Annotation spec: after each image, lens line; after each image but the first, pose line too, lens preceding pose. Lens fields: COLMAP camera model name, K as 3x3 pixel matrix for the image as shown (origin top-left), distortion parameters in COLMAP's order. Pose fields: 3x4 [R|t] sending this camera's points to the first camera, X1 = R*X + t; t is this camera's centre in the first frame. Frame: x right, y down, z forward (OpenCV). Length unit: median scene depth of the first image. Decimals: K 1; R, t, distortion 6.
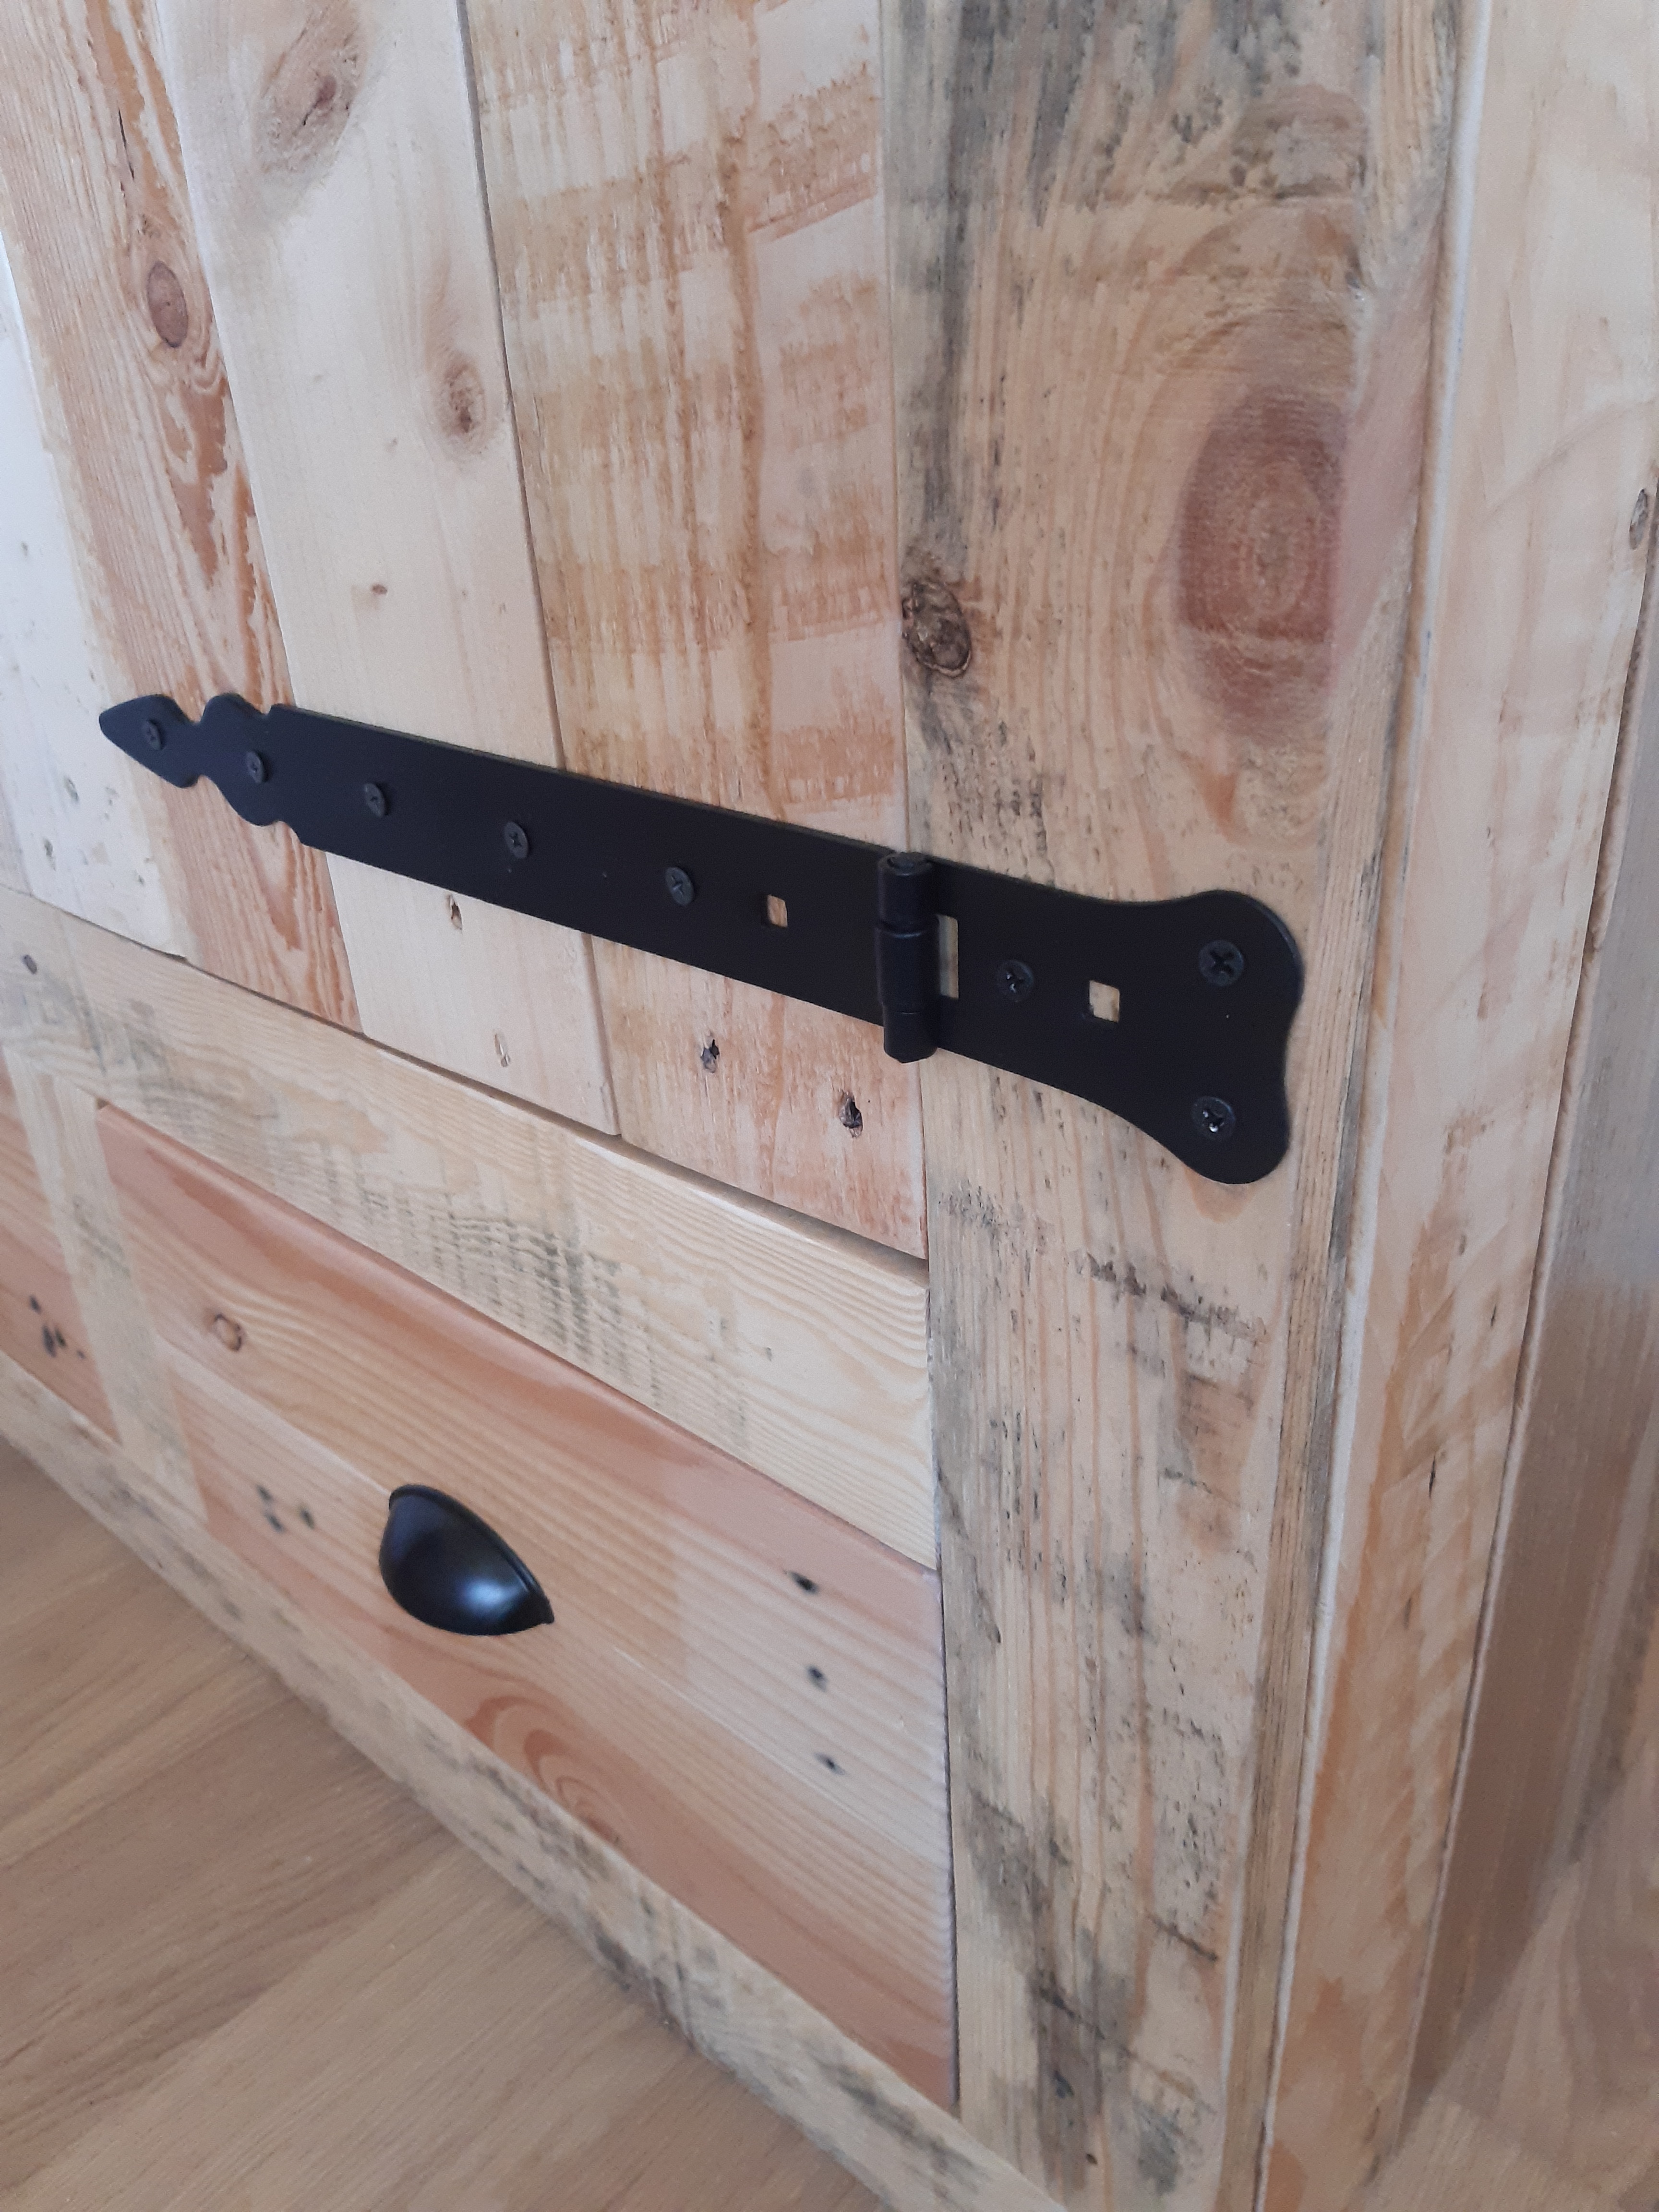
lens RADIAL K [[1728.9, 0, 829.5], [0, 1728.9, 1106.0], [0, 0, 1]] dist [0.055064, -0.137559]
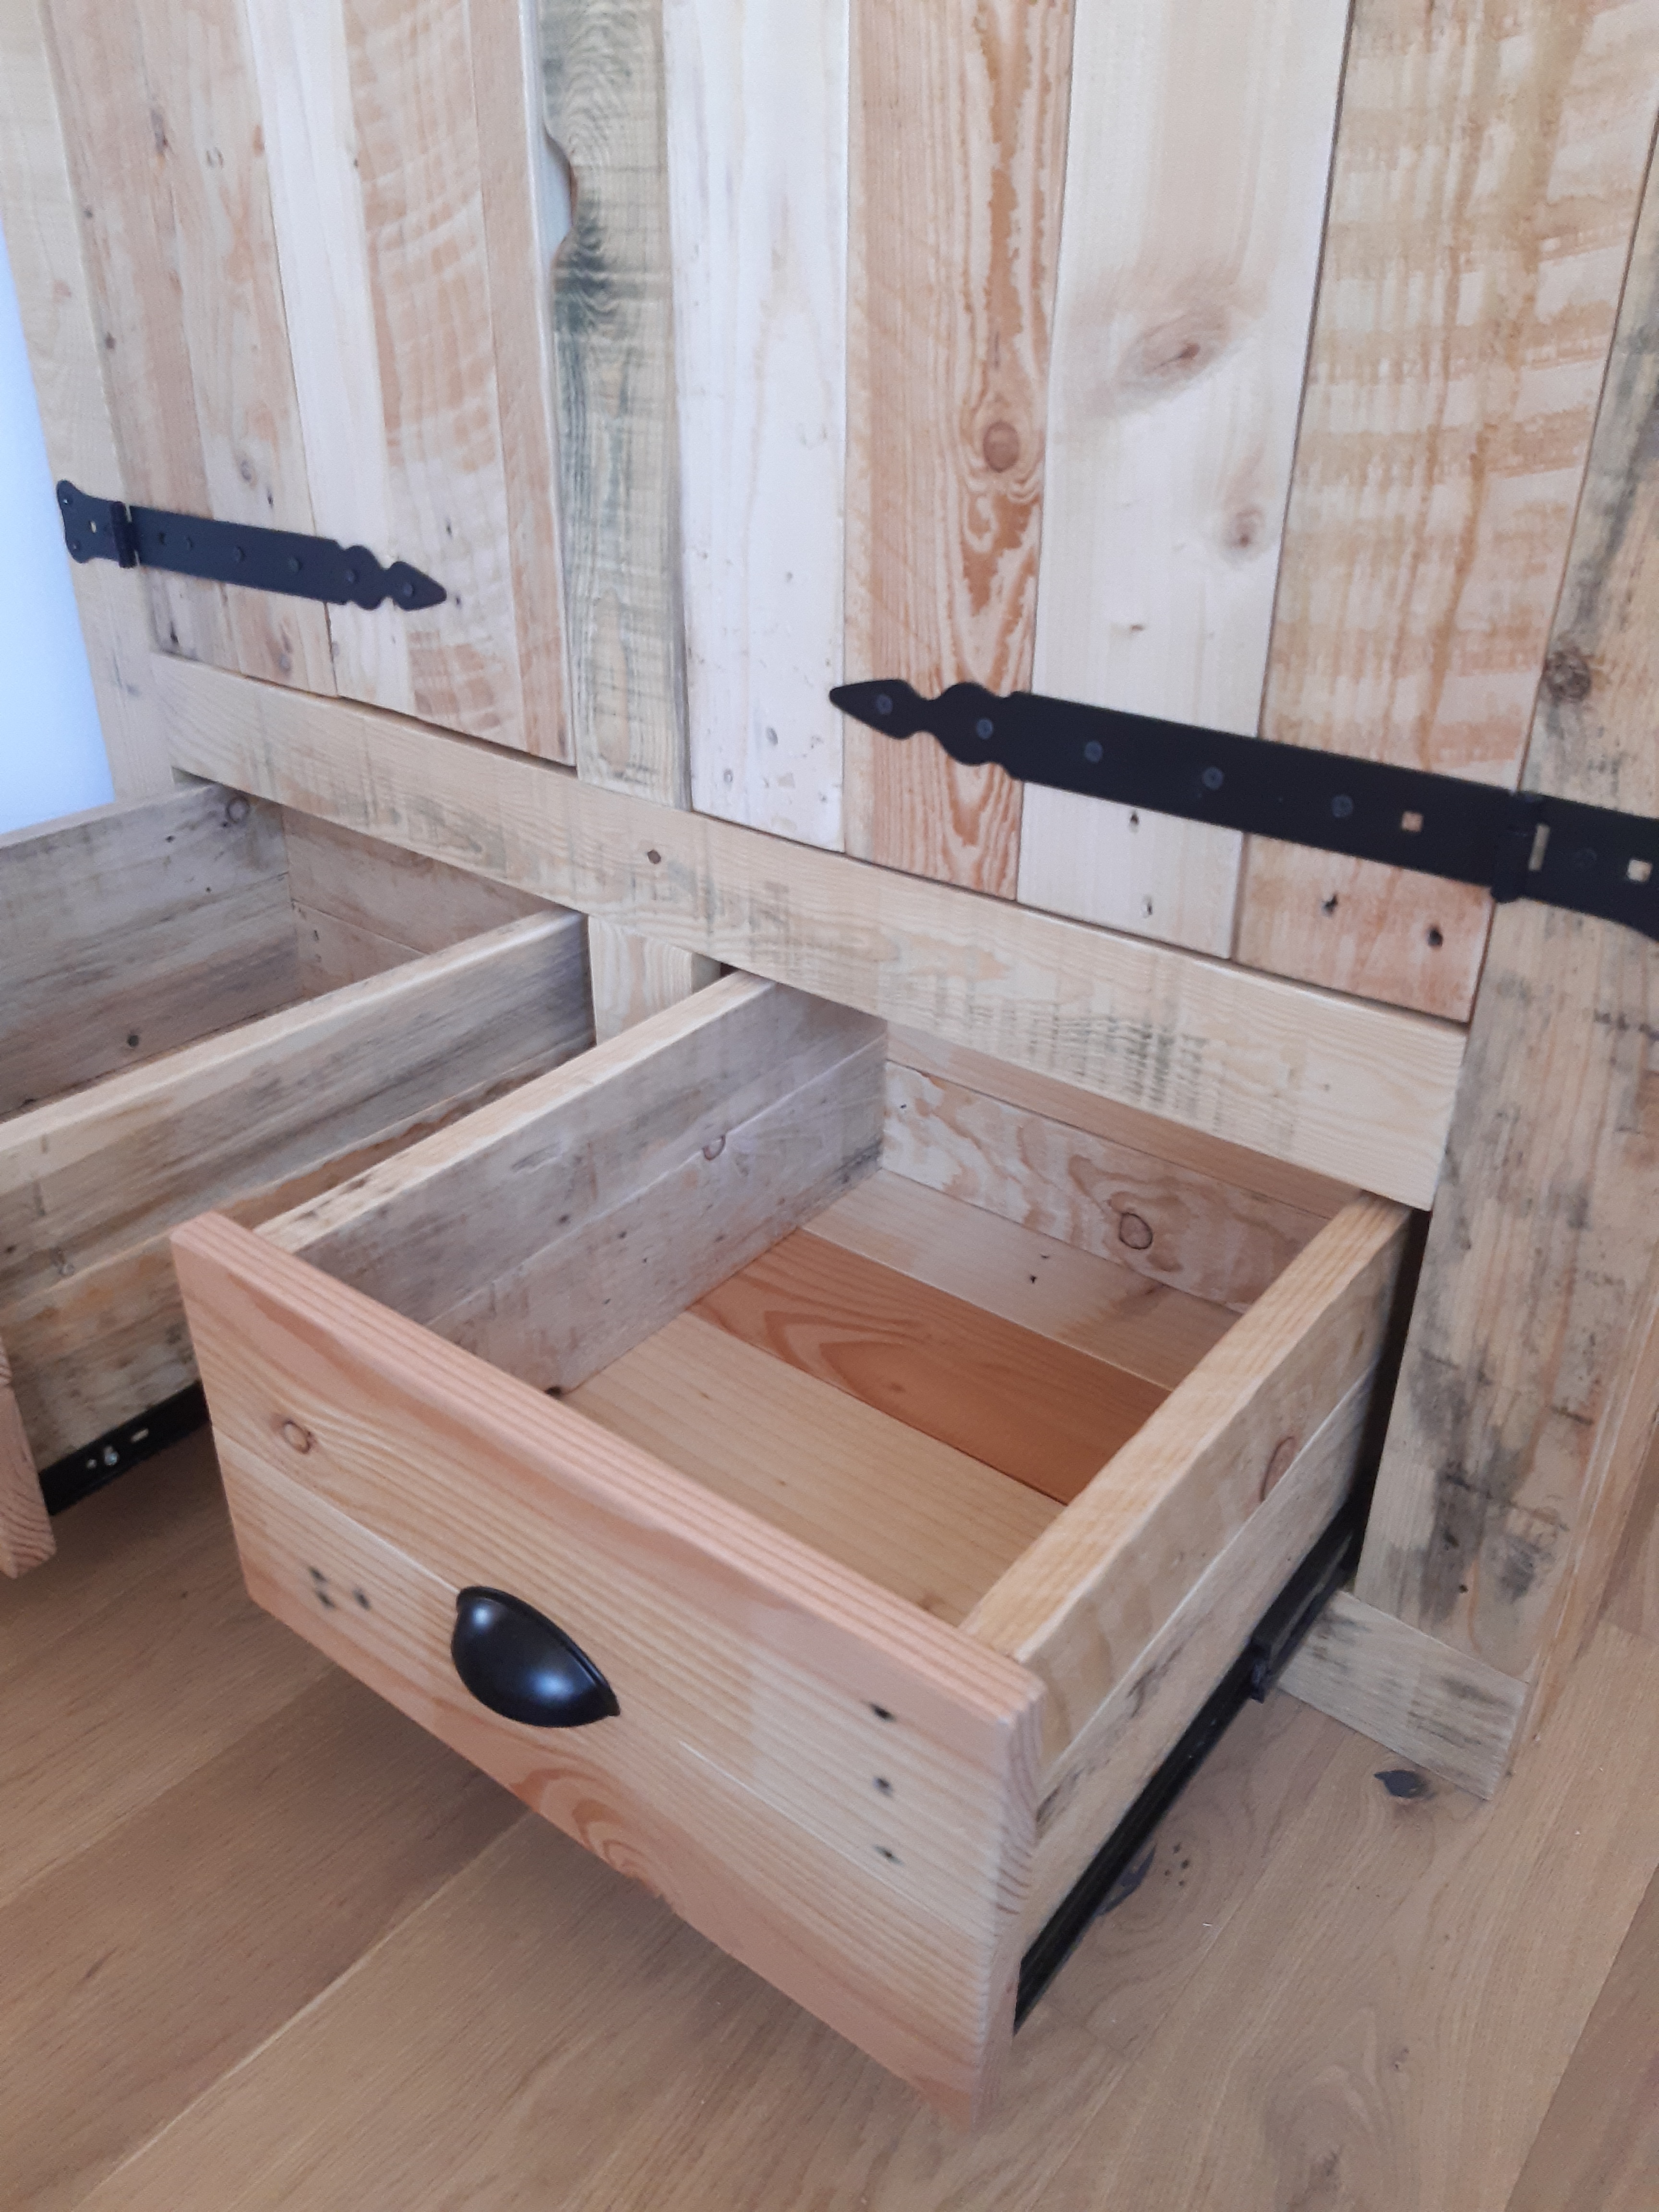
lens RADIAL K [[1683.4, 0, 829.5], [0, 1683.4, 1106.0], [0, 0, 1]] dist [0.065259, -0.128588]
pose [[0.996303, 0.025897, 0.081917, -0.688612], [-0.027830, 0.999358, 0.022550, 0.143603], [-0.081281, -0.024747, 0.996384, -0.647590]]
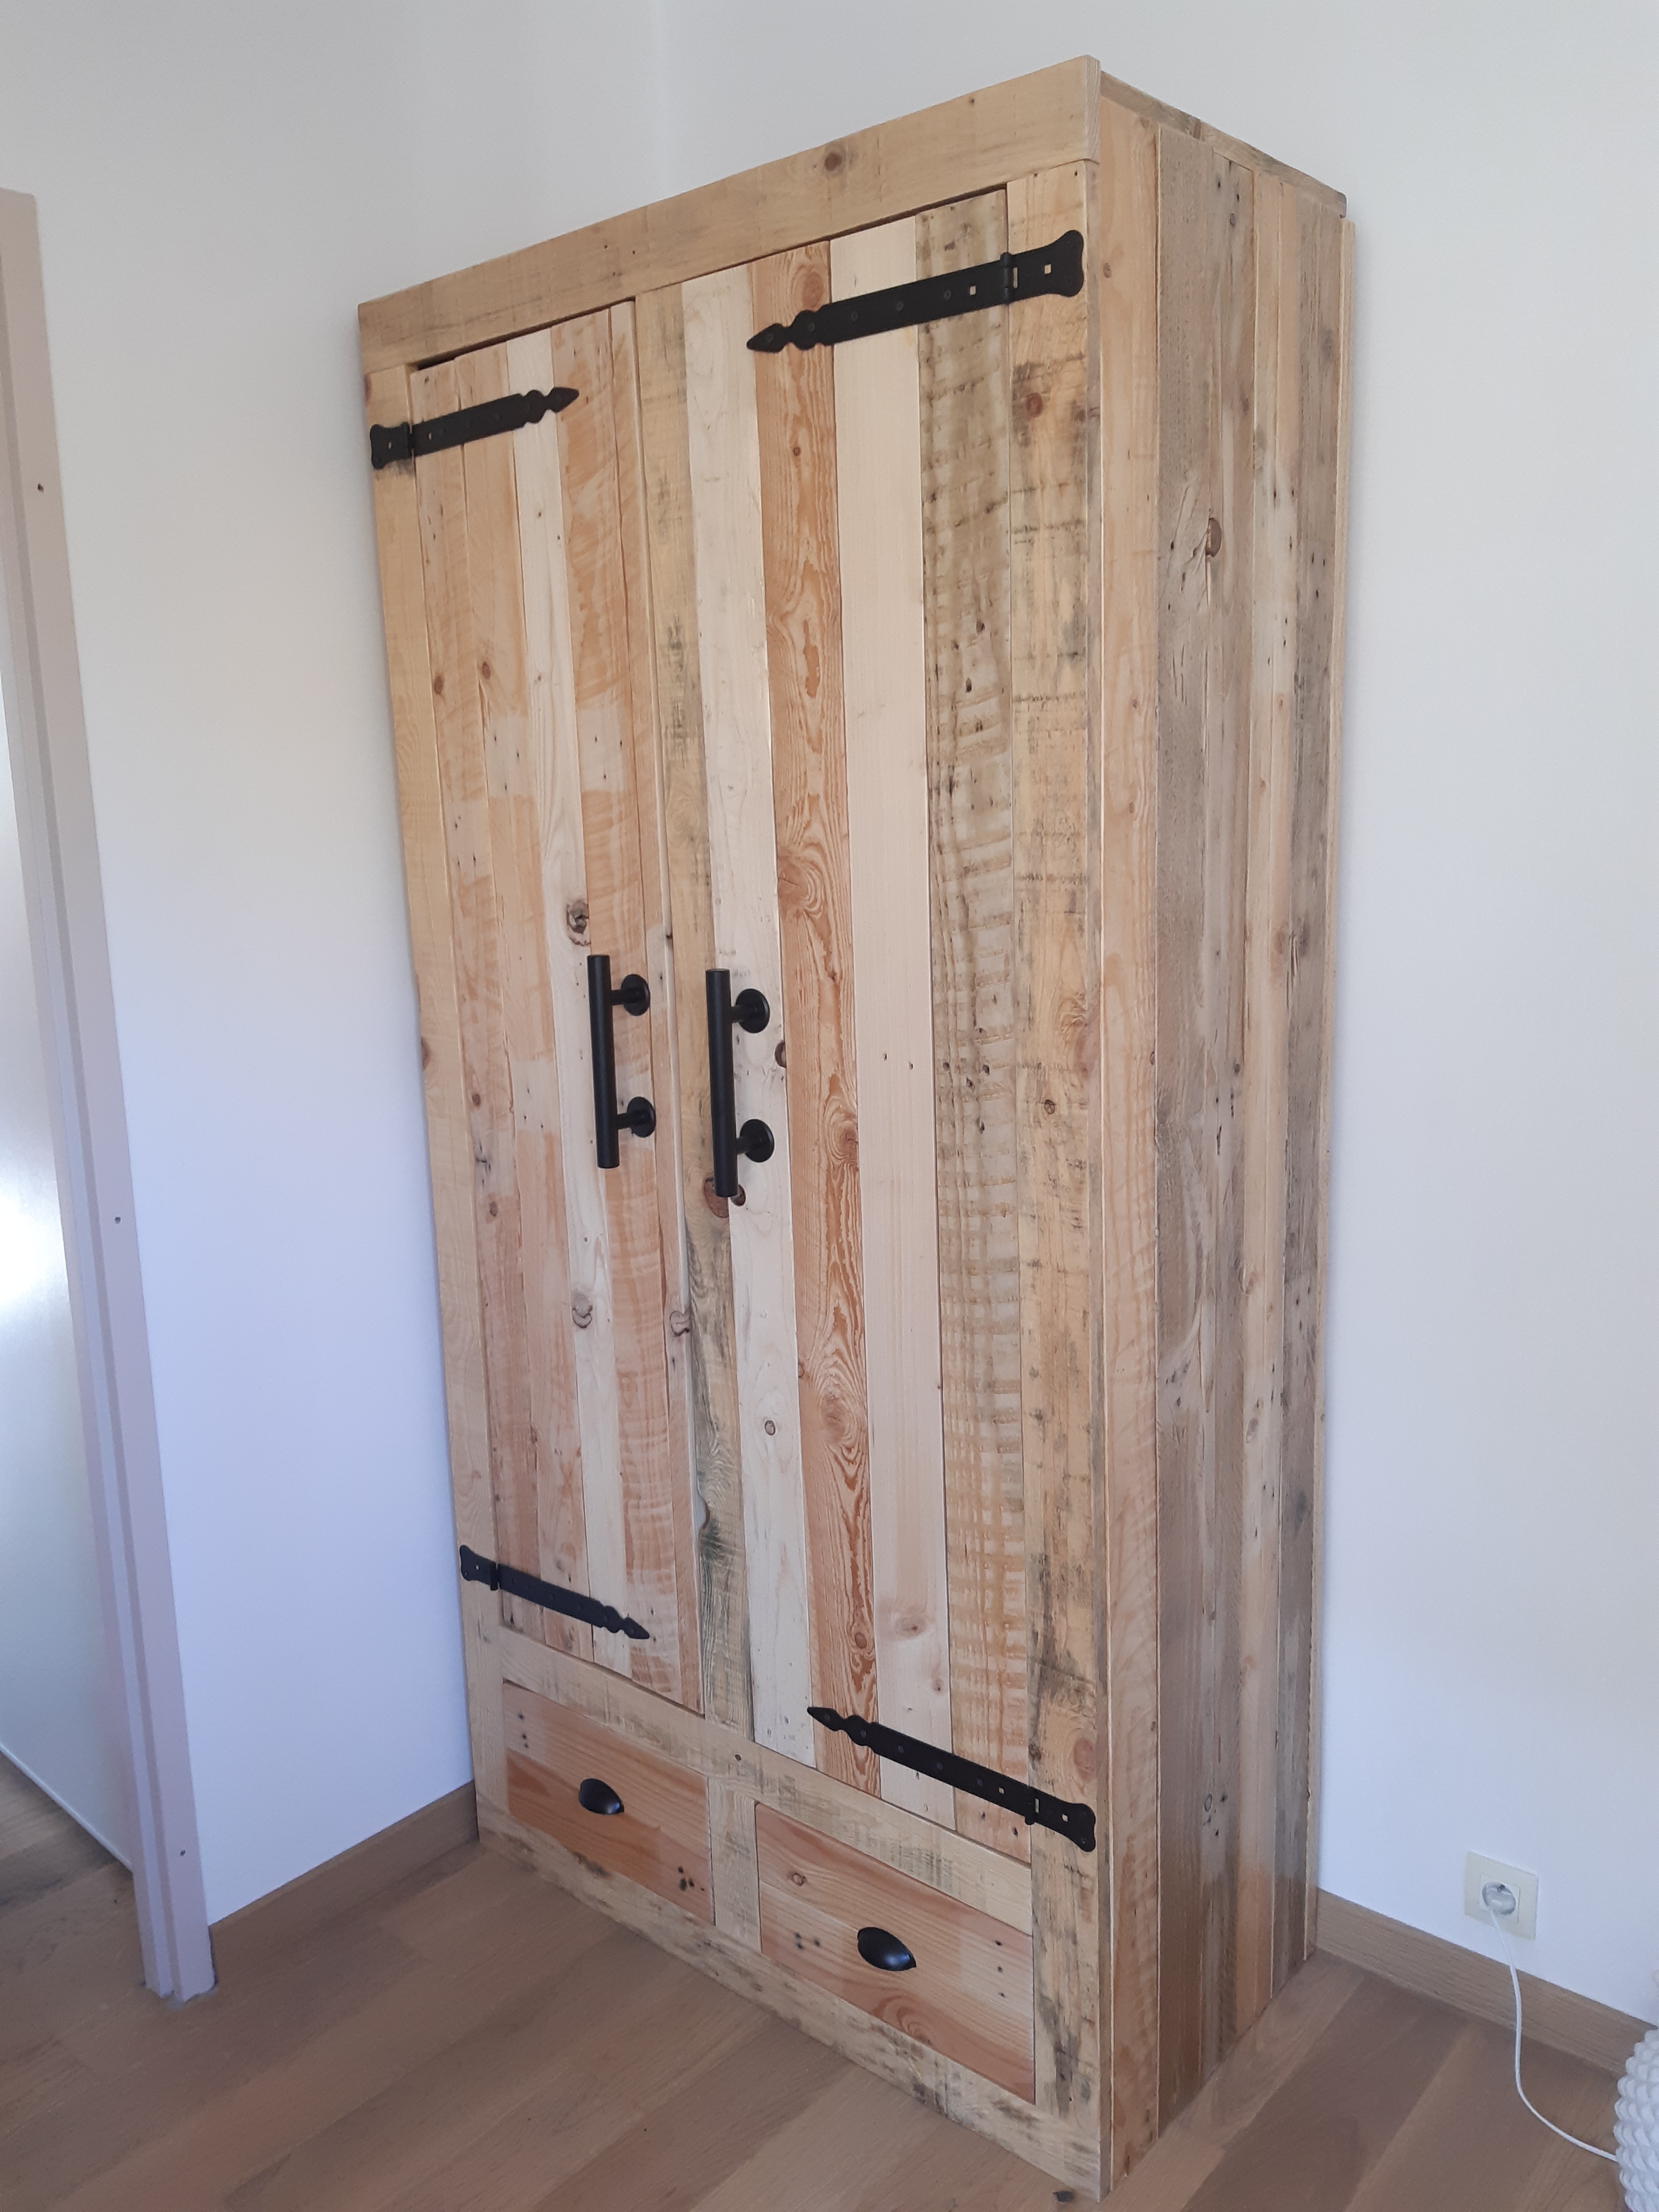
lens RADIAL K [[1683.4, 0, 829.5], [0, 1683.4, 1106.0], [0, 0, 1]] dist [0.065259, -0.128588]
pose [[0.999364, 0.014202, 0.032708, -0.663302], [-0.003960, 0.955790, -0.294025, -0.517789], [-0.035437, 0.293708, 0.955238, -3.990362]]
